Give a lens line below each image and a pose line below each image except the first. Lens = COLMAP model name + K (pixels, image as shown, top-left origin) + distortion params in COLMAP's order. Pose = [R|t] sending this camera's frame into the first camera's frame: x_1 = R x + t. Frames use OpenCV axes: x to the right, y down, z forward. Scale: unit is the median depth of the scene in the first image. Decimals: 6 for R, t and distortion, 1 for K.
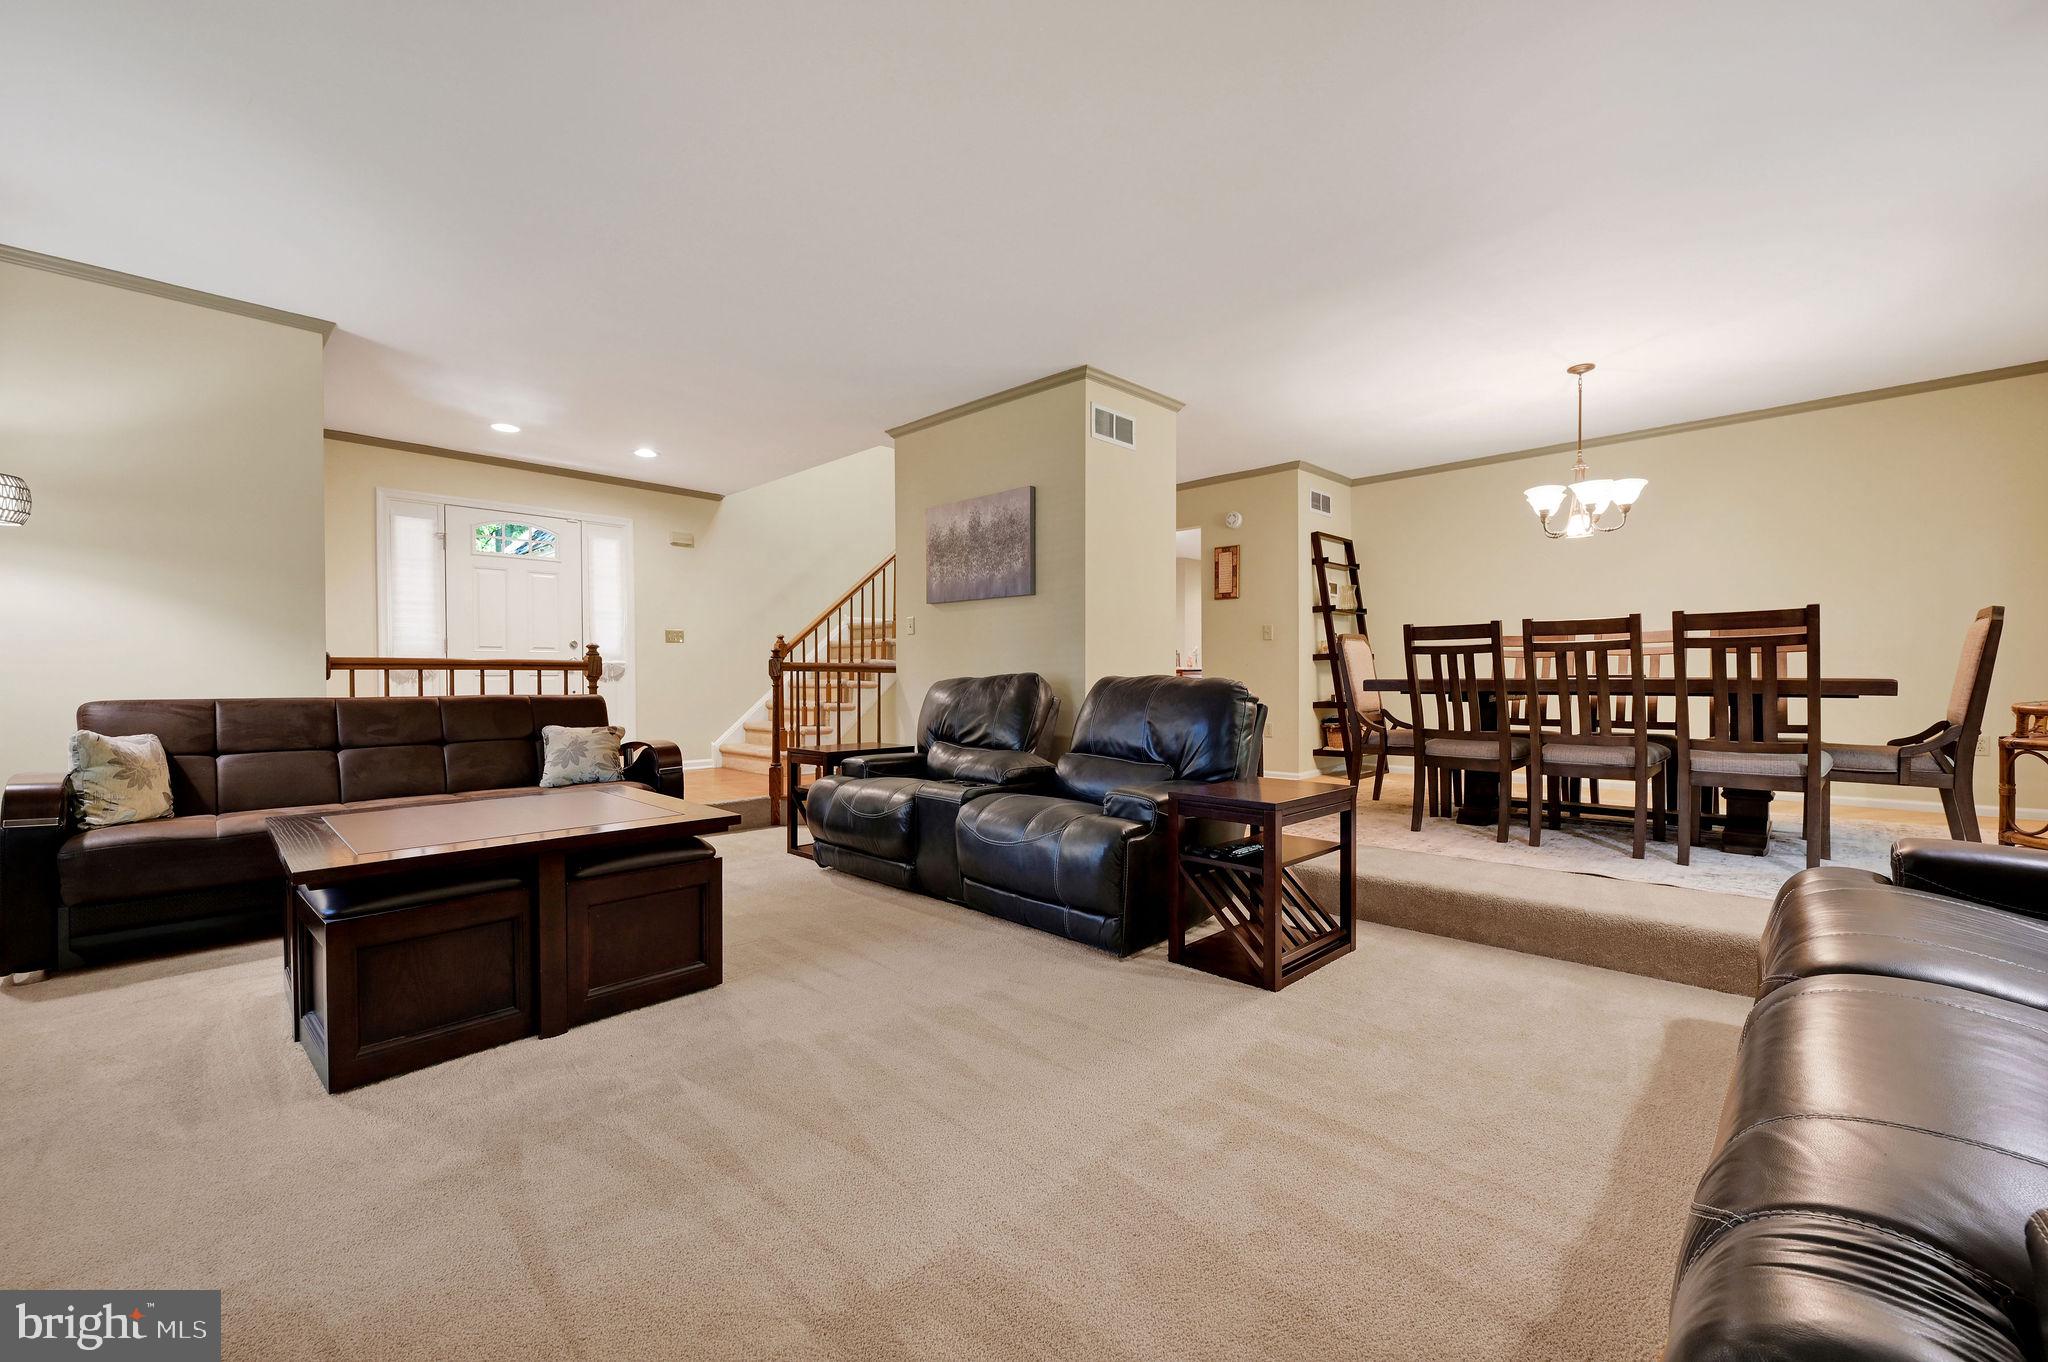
lens RADIAL K [[820.2, 0, 1022.6], [0, 820.2, 687.8], [0, 0, 1]] dist [-0.000896, -0.000223]
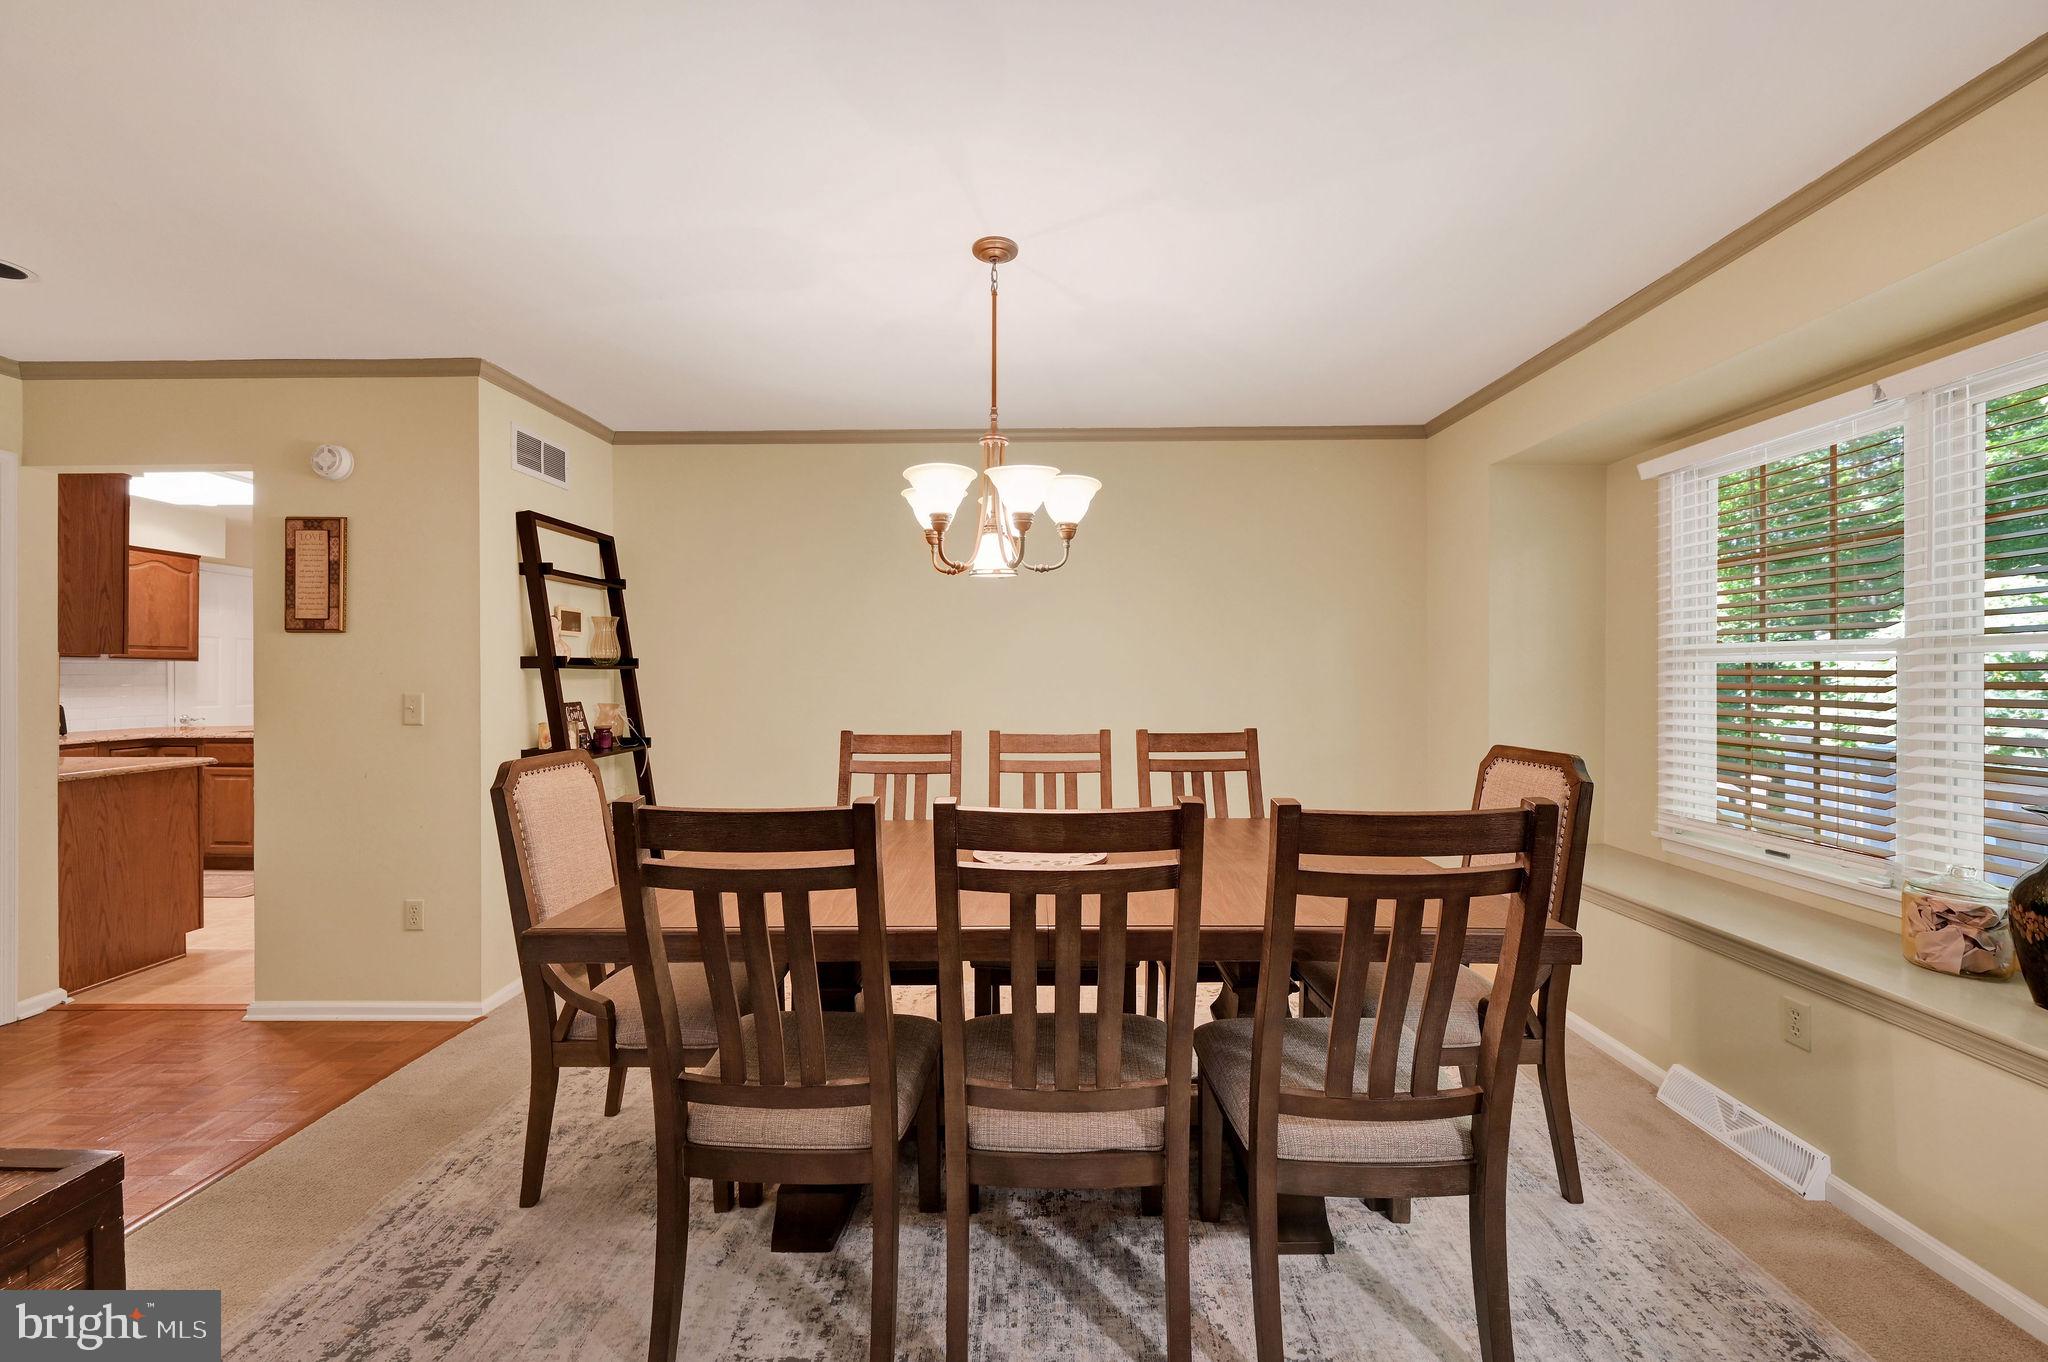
lens RADIAL K [[820.2, 0, 1022.6], [0, 820.2, 687.8], [0, 0, 1]] dist [-0.000896, -0.000223]
pose [[0.725876, -0.007607, 0.687783, 0.230379], [0.009870, 0.999951, 0.000642, -0.077301], [-0.687754, 0.006322, 0.725916, 0.417613]]
